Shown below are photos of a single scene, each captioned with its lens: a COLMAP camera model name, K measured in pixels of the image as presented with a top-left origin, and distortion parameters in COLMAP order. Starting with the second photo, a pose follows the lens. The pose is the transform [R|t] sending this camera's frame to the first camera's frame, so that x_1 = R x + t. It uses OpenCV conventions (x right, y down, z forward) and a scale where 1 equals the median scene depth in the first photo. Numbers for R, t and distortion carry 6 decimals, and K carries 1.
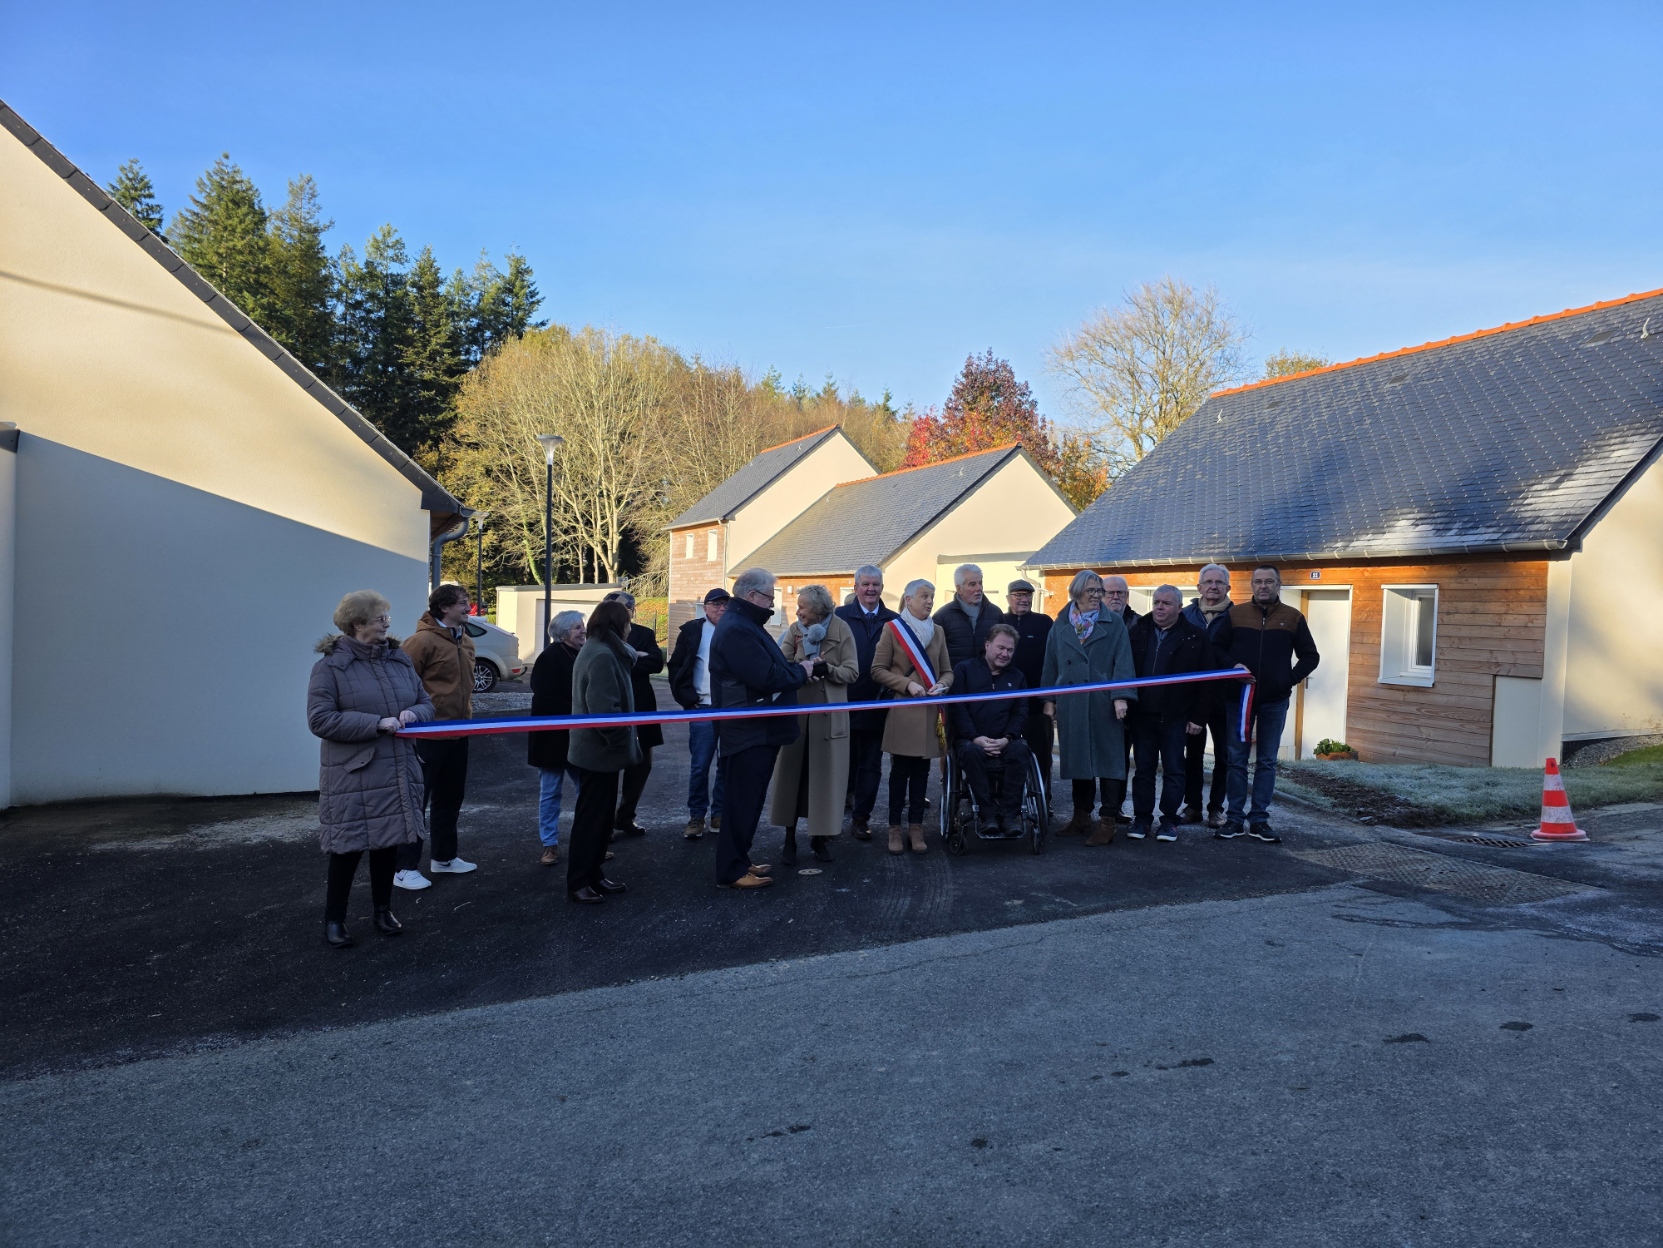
lens RADIAL K [[1131.5, 0, 805.2], [0, 1131.5, 627.9], [0, 0, 1]] dist [0.037188, 0.001926]
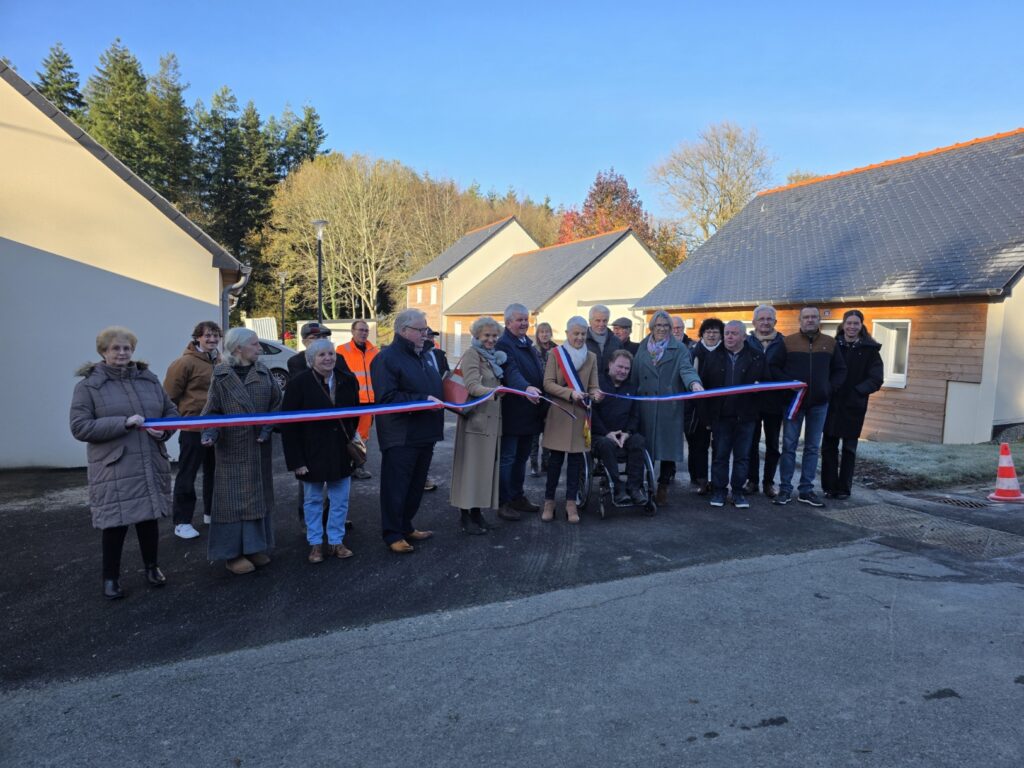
lens RADIAL K [[689.1, 0, 512.0], [0, 689.1, 384.0], [0, 0, 1]] dist [0.029926, -0.005224]
pose [[0.999837, -0.002757, 0.017848, 0.021600], [0.001760, 0.998450, 0.055637, -0.005902], [-0.017974, -0.055597, 0.998292, 0.114694]]
